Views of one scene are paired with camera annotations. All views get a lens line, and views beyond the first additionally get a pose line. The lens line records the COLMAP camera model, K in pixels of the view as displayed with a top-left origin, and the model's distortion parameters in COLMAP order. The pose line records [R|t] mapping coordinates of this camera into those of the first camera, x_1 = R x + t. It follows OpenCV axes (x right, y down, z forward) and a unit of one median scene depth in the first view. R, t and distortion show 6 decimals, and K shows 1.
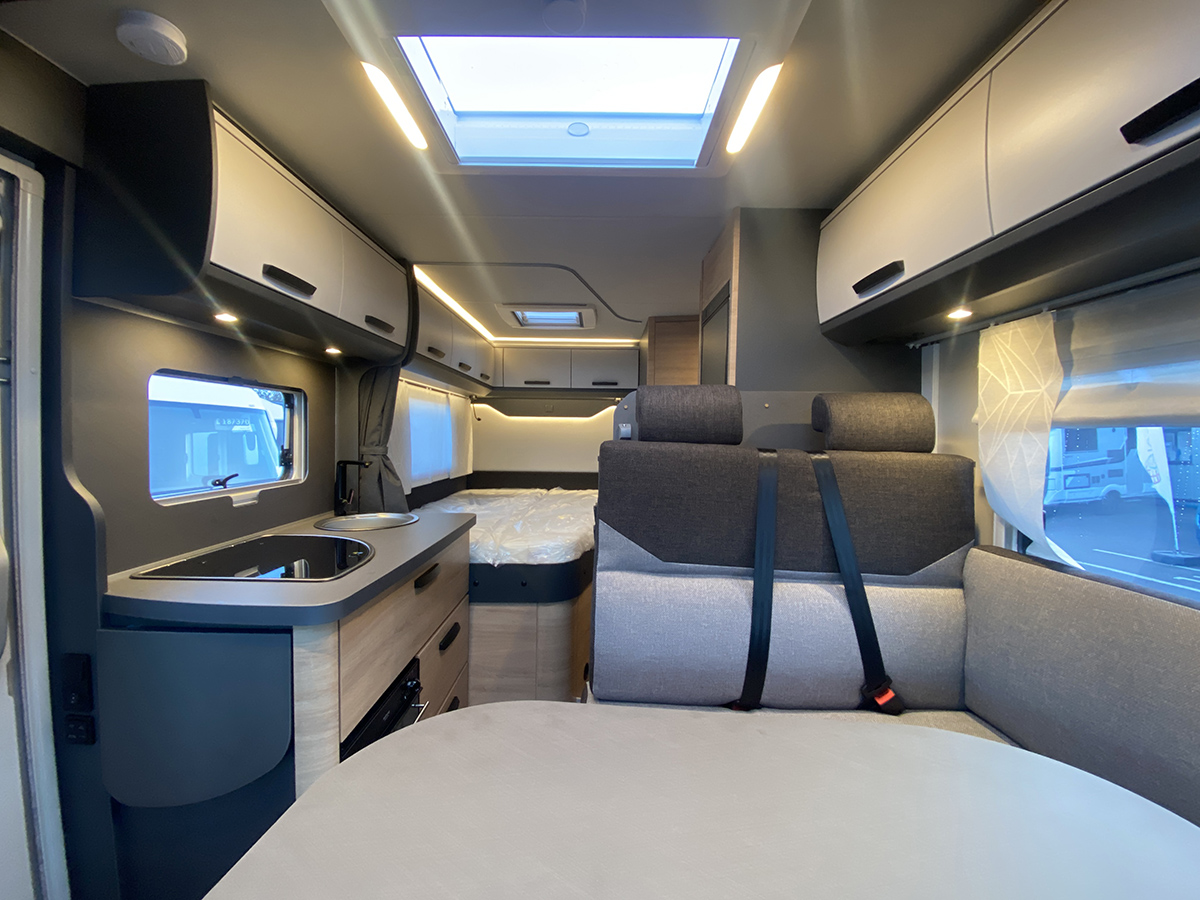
lens RADIAL K [[483.7, 0, 593.0], [0, 483.7, 451.2], [0, 0, 1]] dist [0.024879, -0.024000]
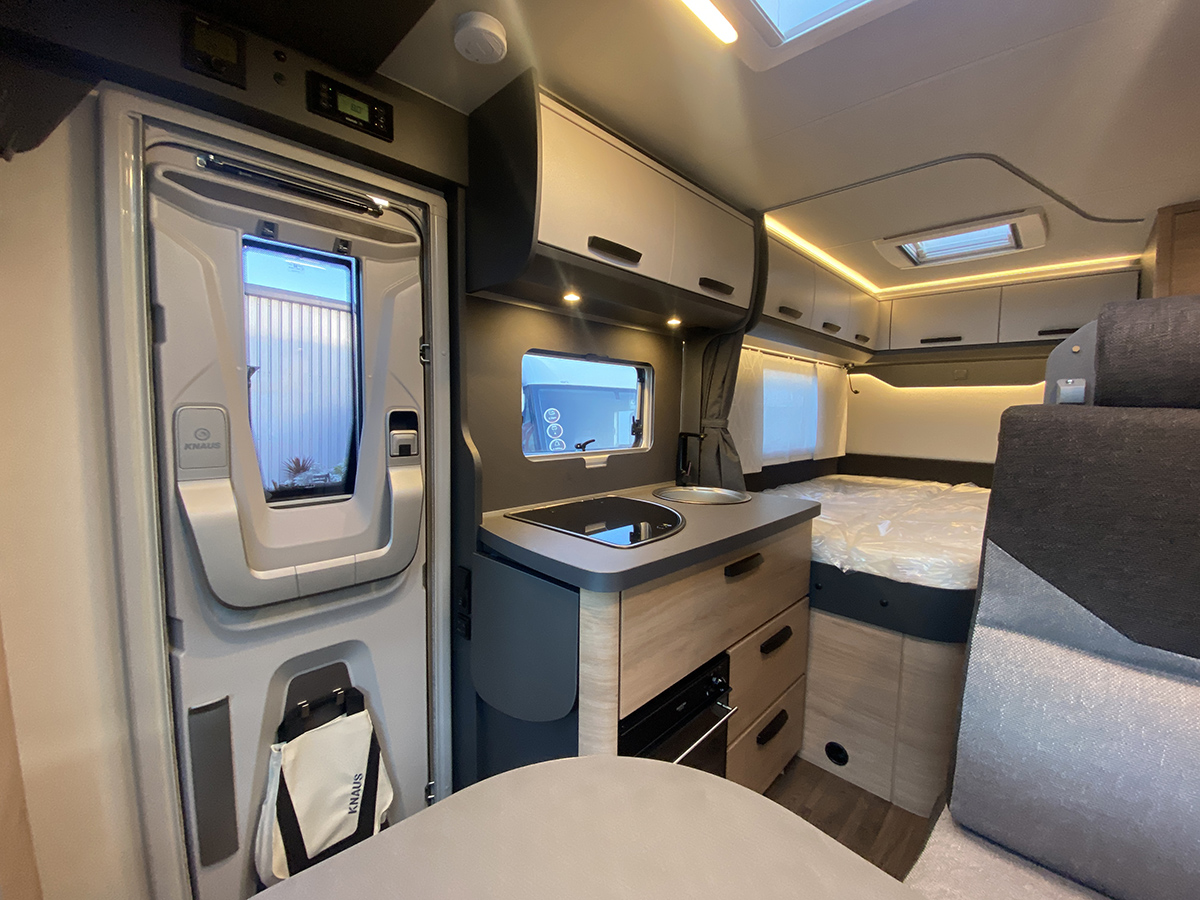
lens RADIAL K [[479.3, 0, 598.8], [0, 479.3, 448.5], [0, 0, 1]] dist [0.030925, -0.026506]
pose [[0.722950, 0.054687, -0.688733, 0.047003], [-0.030771, 0.998422, 0.046976, 0.012092], [0.690215, -0.012768, 0.723492, 0.166278]]
